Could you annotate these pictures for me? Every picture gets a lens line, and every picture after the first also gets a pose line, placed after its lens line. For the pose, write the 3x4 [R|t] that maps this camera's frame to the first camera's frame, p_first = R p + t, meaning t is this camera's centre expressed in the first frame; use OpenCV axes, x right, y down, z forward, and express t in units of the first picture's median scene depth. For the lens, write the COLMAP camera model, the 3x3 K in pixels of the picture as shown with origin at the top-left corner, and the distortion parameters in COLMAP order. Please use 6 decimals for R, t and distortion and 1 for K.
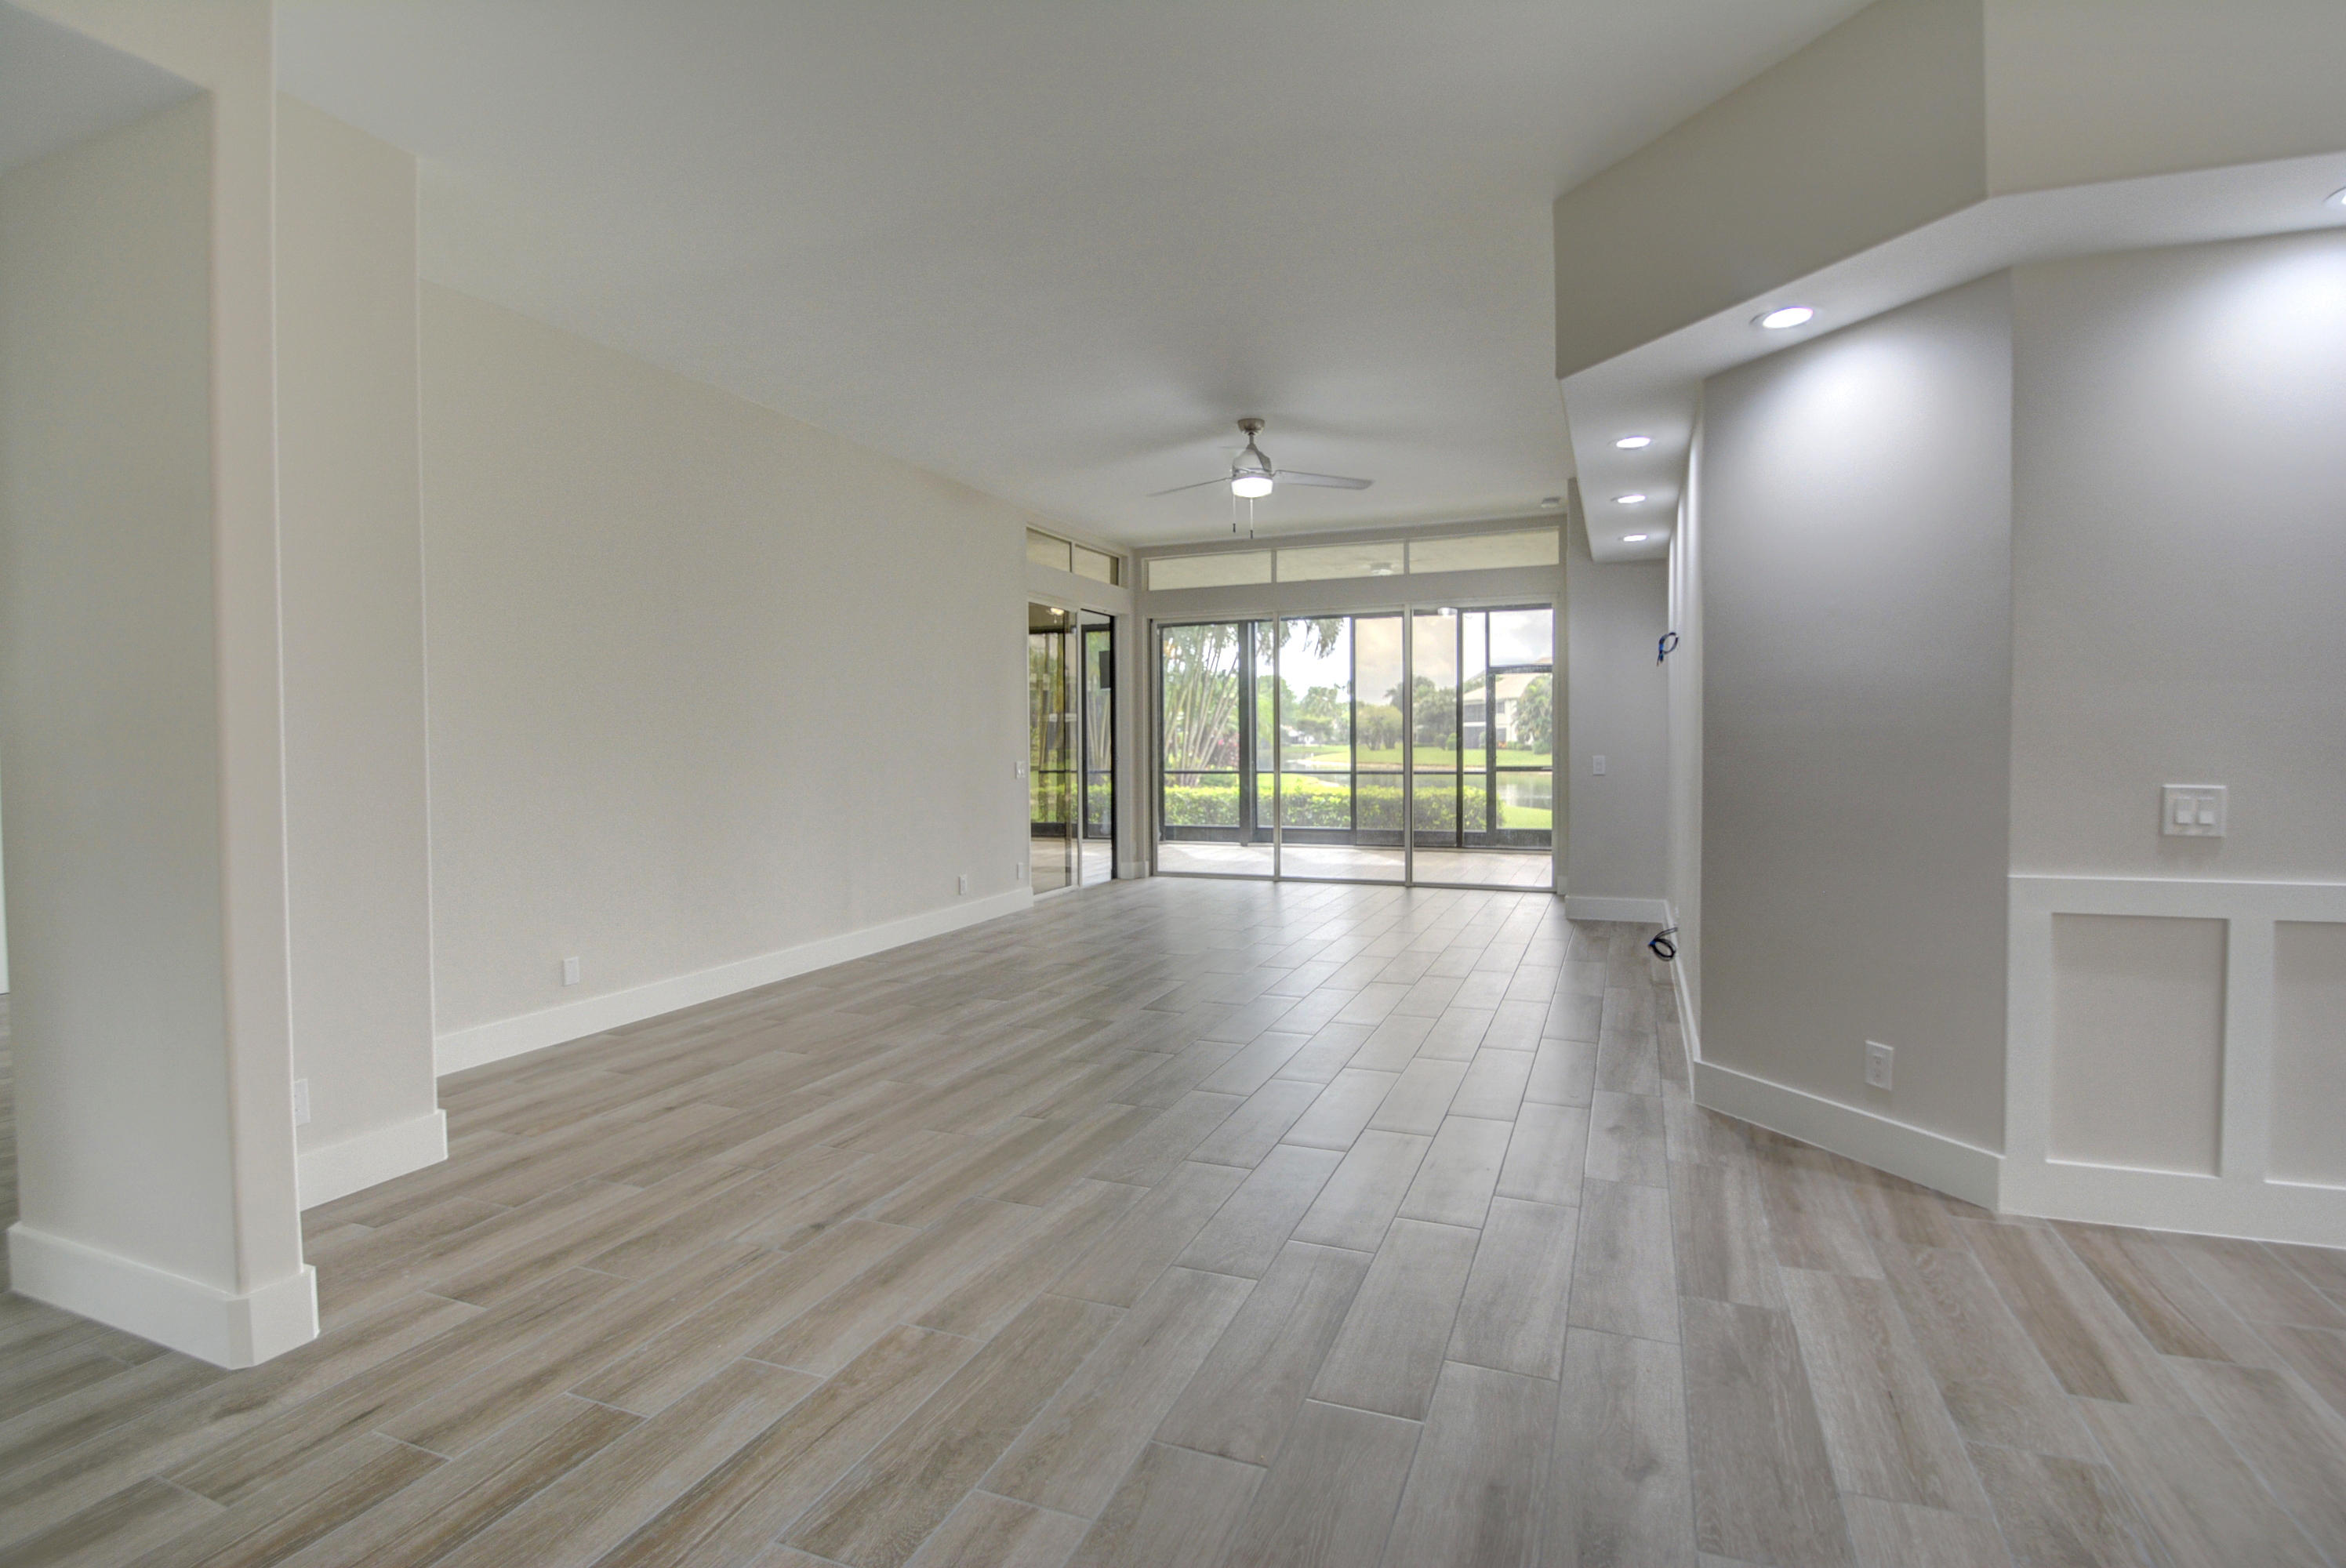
lens RADIAL K [[1122.9, 0, 1174.5], [0, 1122.9, 769.4], [0, 0, 1]] dist [-0.022010, -0.001366]
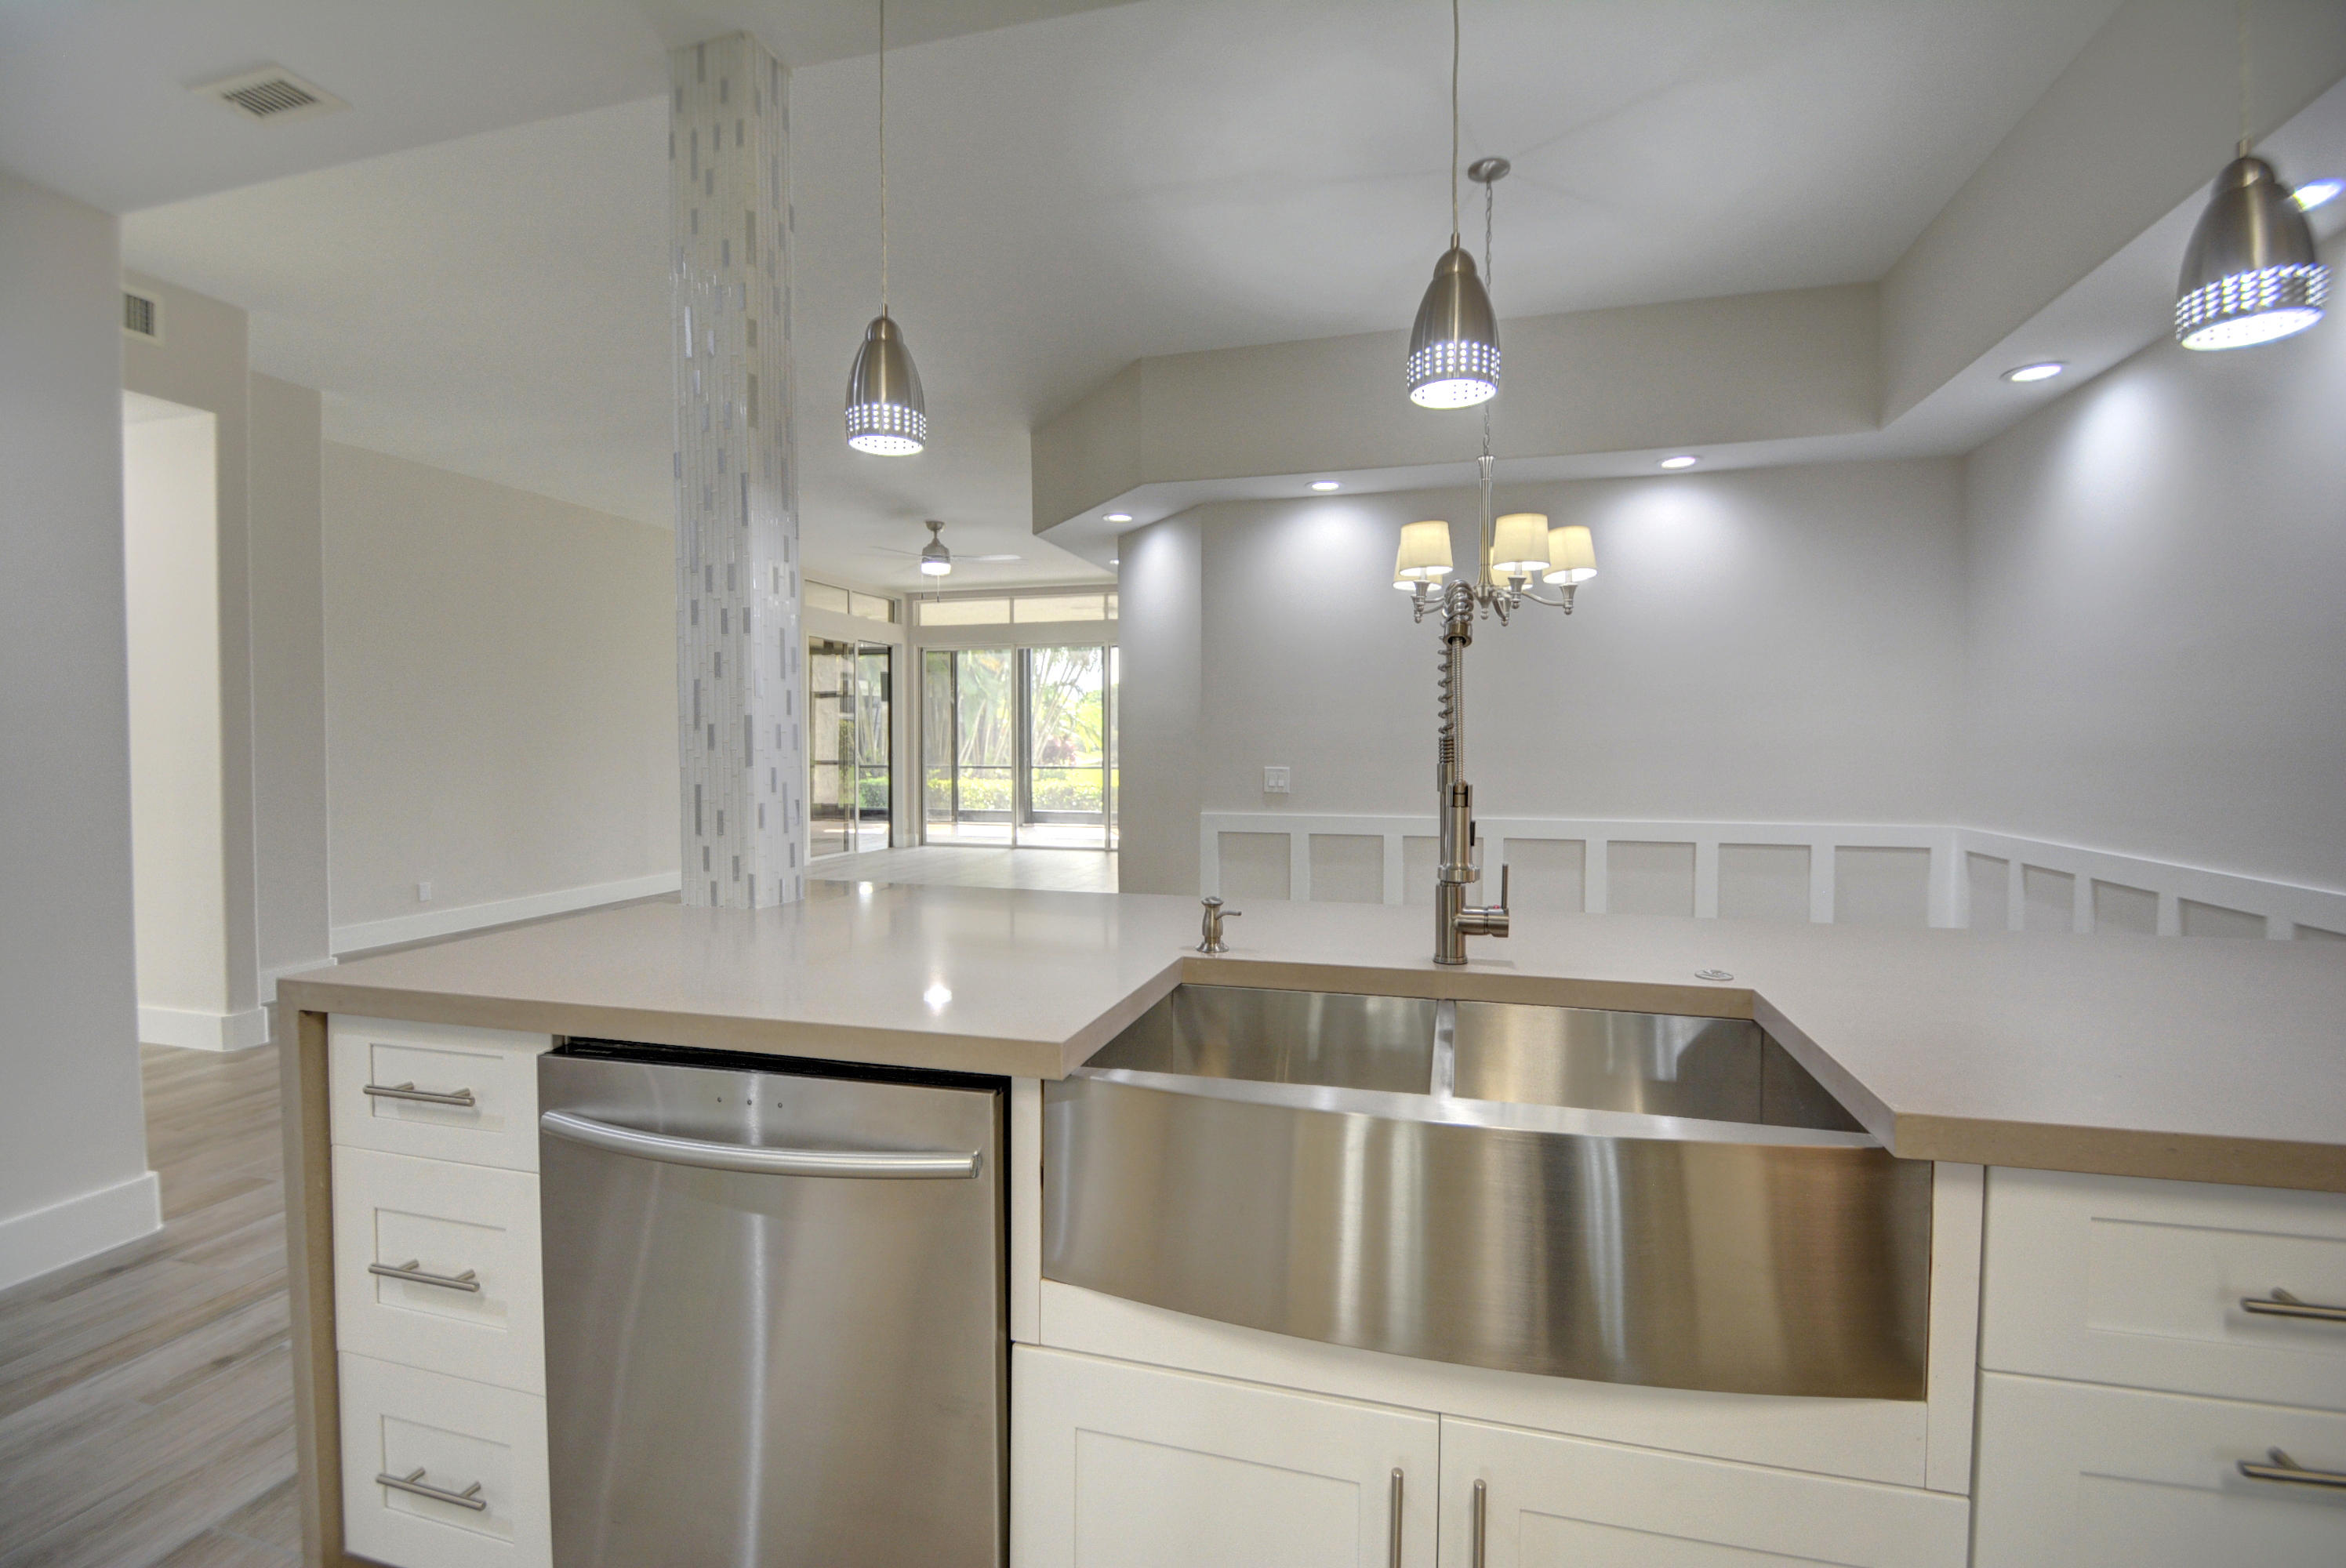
lens RADIAL K [[1037.1, 0, 1188.0], [0, 1037.1, 770.0], [0, 0, 1]] dist [0.015940, -0.017284]
pose [[0.993304, 0.001393, 0.115526, 0.150953], [-0.001651, 0.999996, 0.002143, 0.004506], [-0.115522, -0.002320, 0.993302, -0.240782]]
